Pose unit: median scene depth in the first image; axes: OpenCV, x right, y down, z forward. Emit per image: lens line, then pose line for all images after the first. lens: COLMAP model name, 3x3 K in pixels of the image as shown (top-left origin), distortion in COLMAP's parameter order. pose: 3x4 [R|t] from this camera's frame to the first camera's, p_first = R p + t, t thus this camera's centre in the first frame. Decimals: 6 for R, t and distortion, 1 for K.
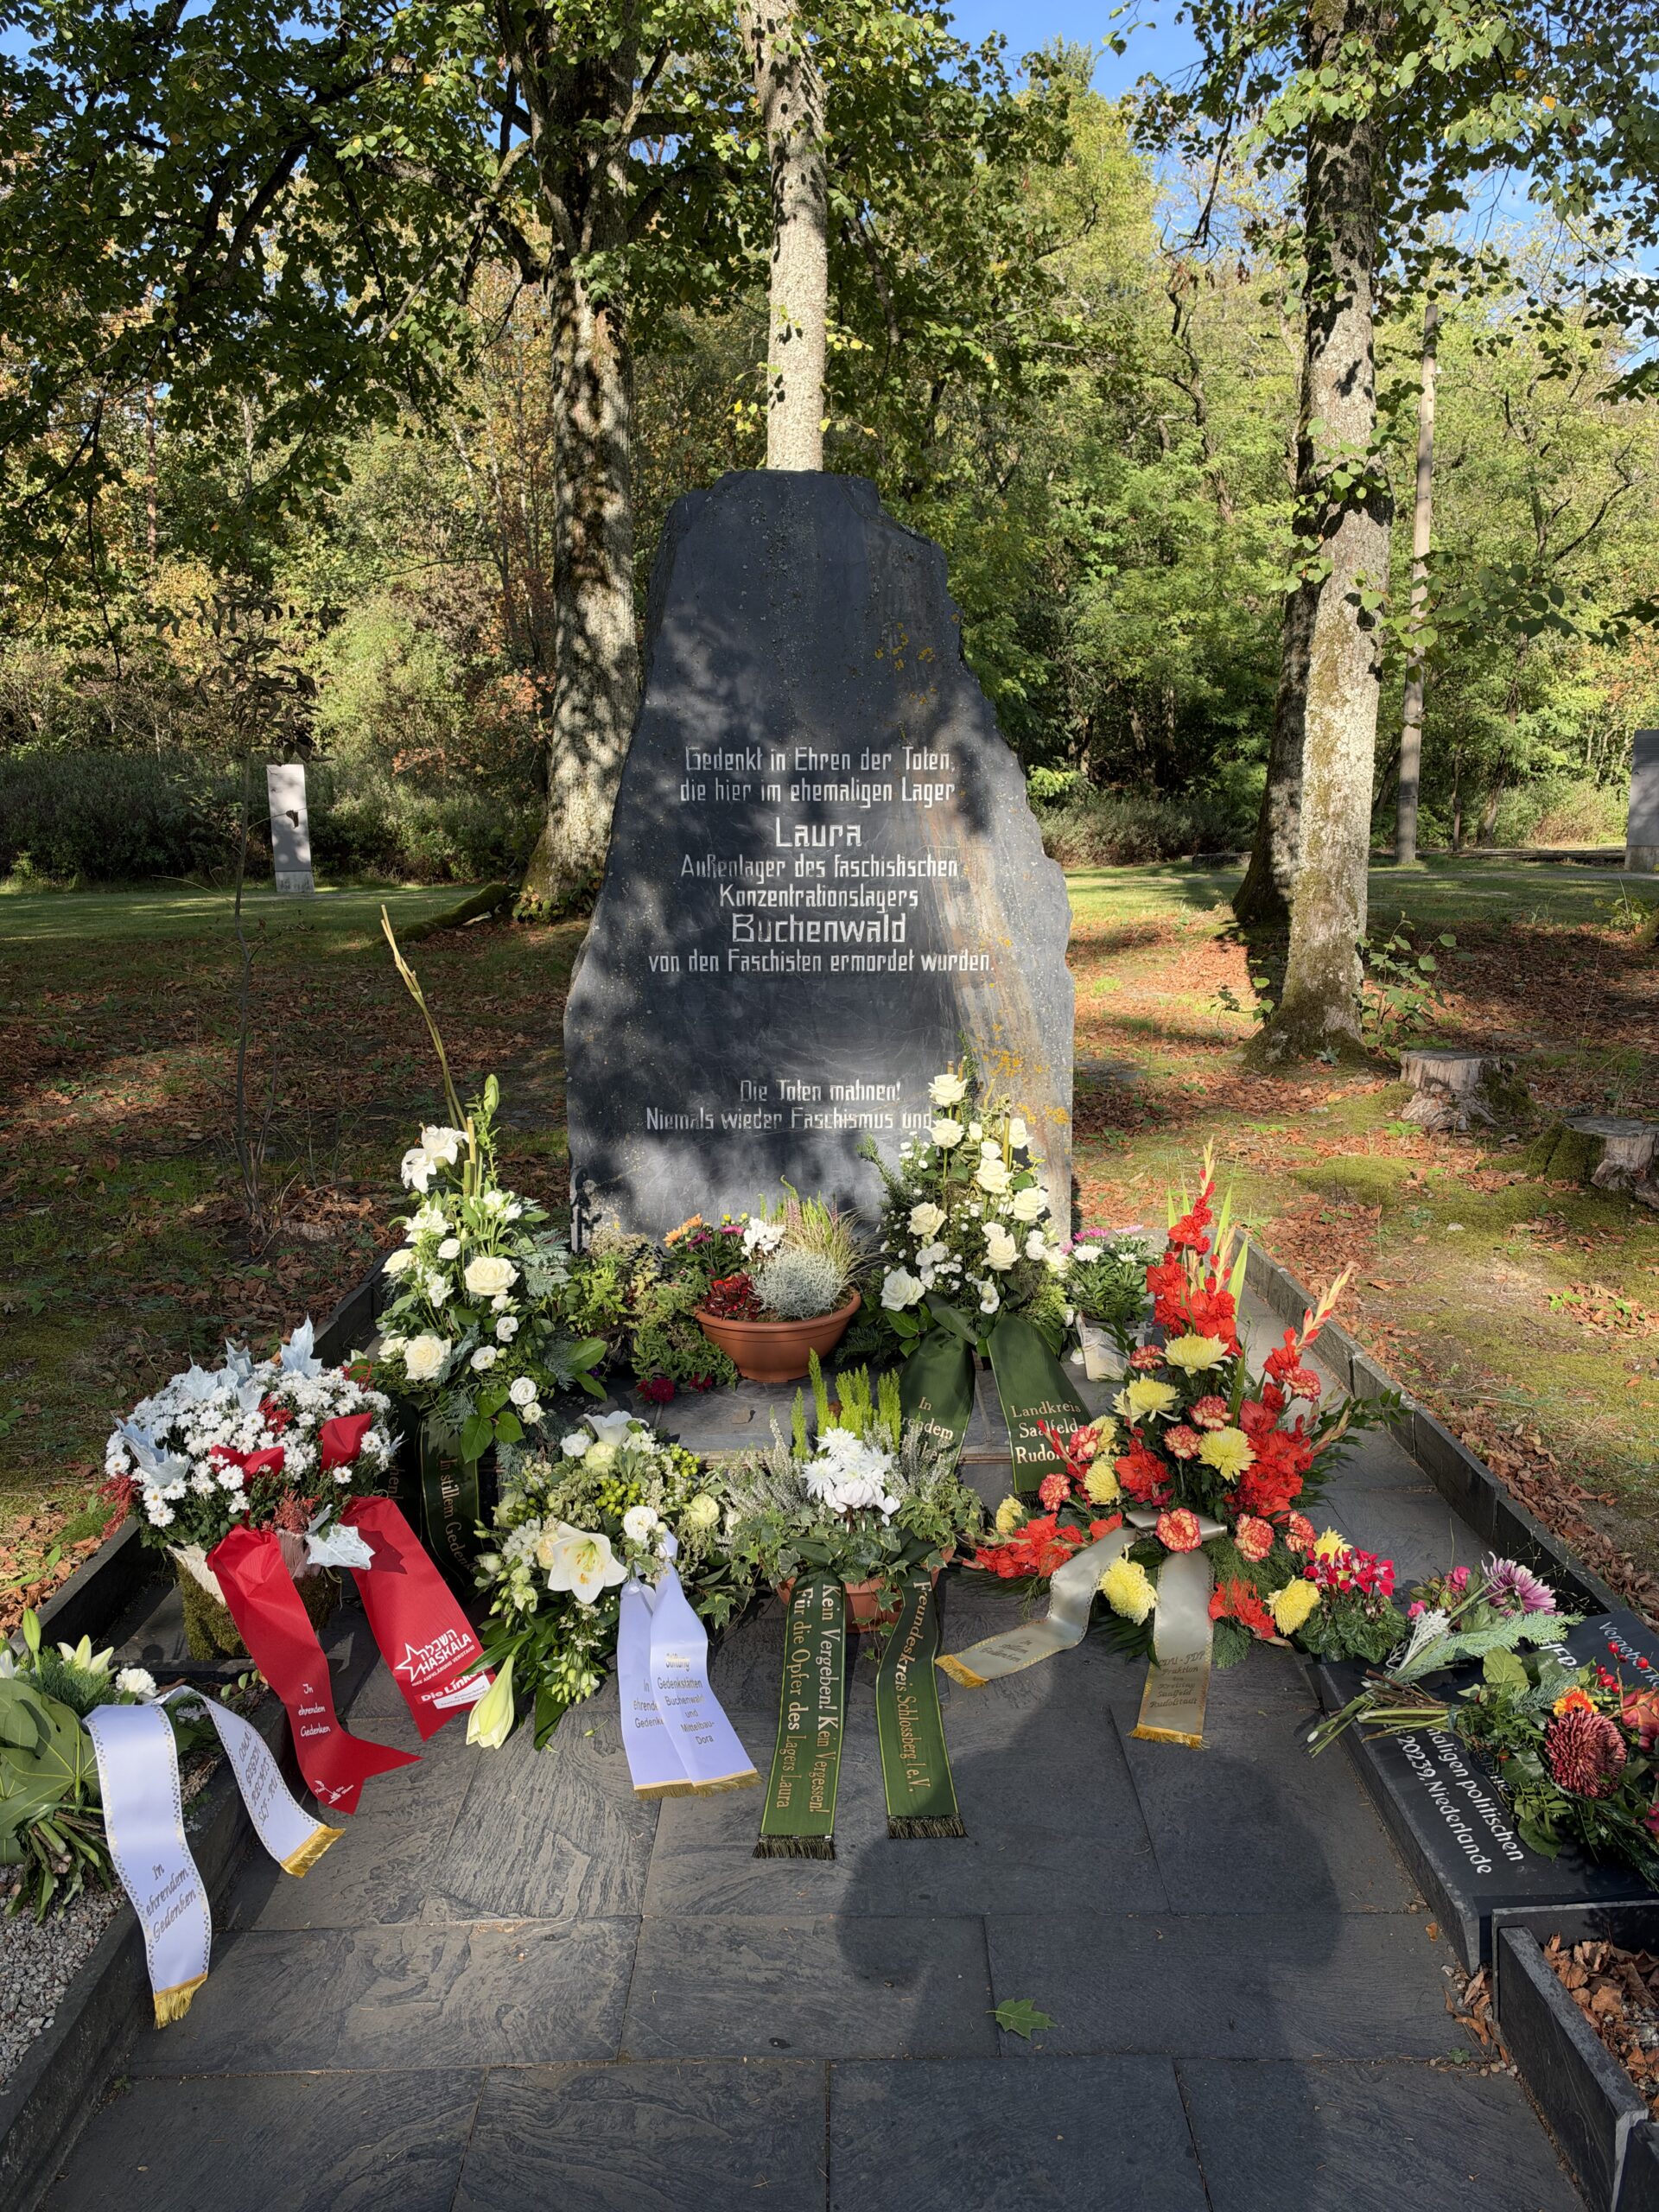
lens RADIAL K [[1561.1, 0, 833.7], [0, 1561.1, 1099.7], [0, 0, 1]] dist [-0.005385, -0.003163]
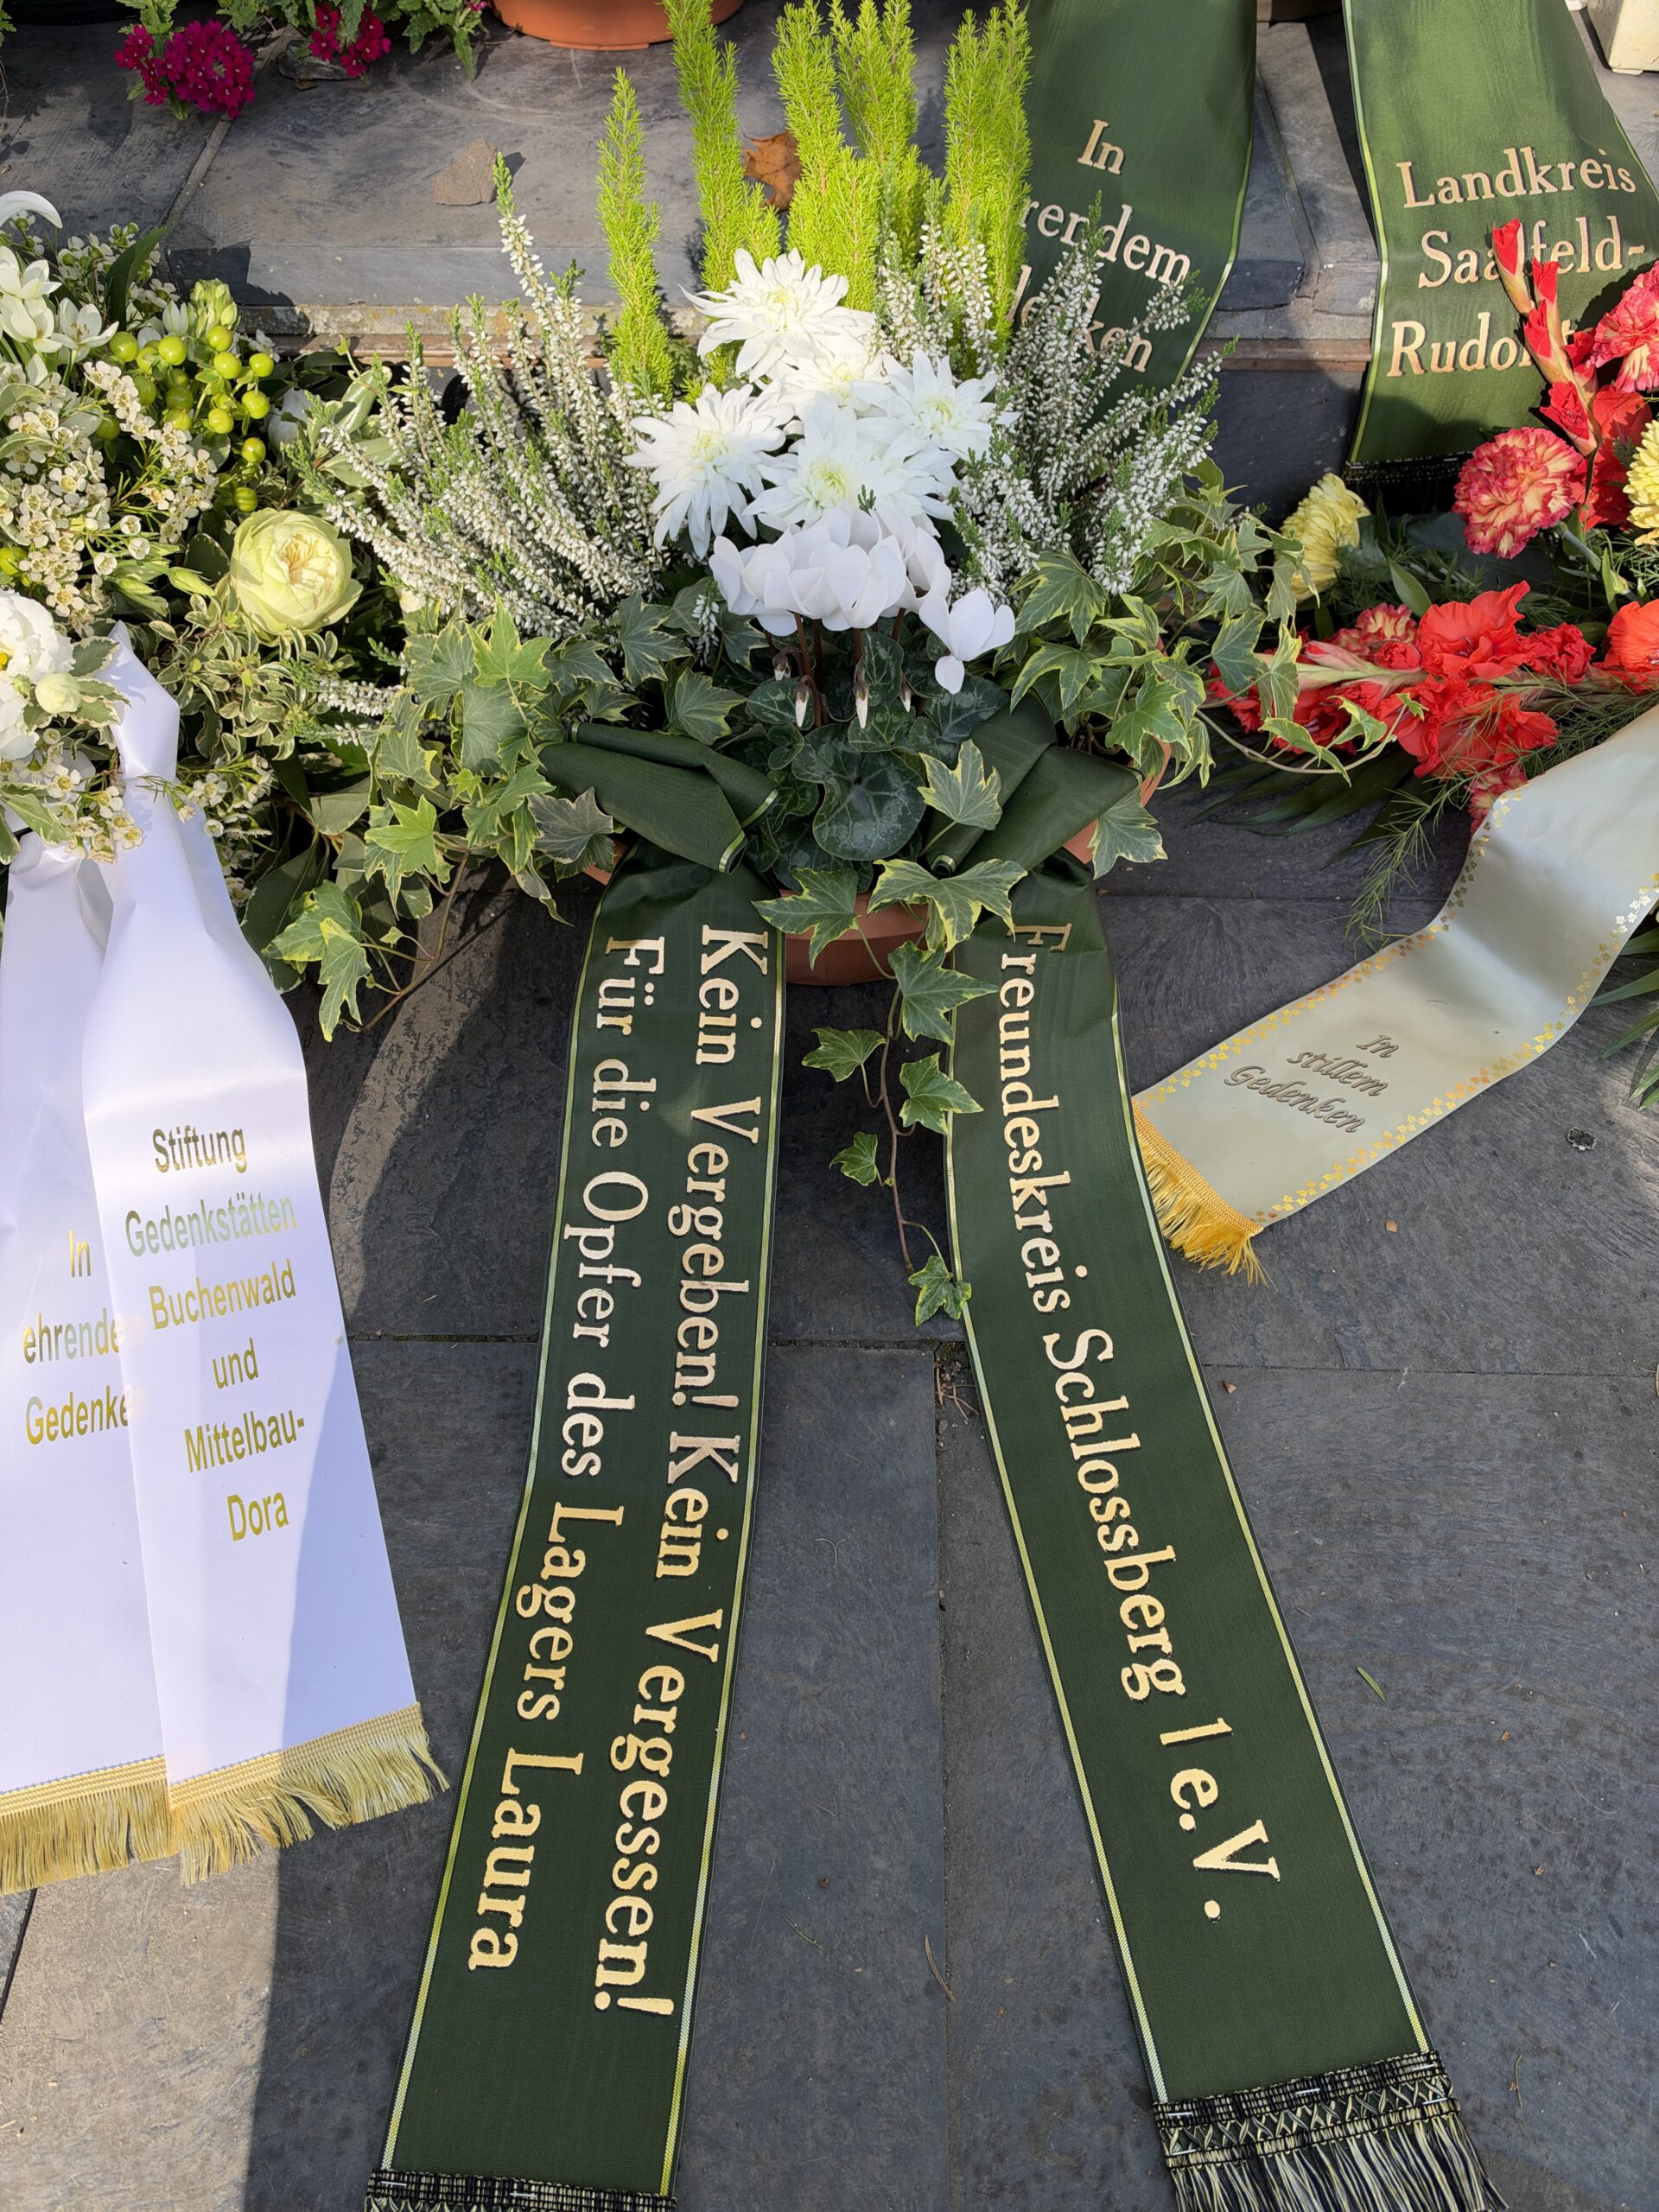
lens RADIAL K [[1561.1, 0, 827.8], [0, 1561.1, 1097.8], [0, 0, 1]] dist [-0.005385, -0.003163]
pose [[0.999493, 0.031152, -0.006644, 0.018870], [-0.018030, 0.725252, 0.688247, 0.160463], [0.026259, -0.687778, 0.725446, 0.853965]]
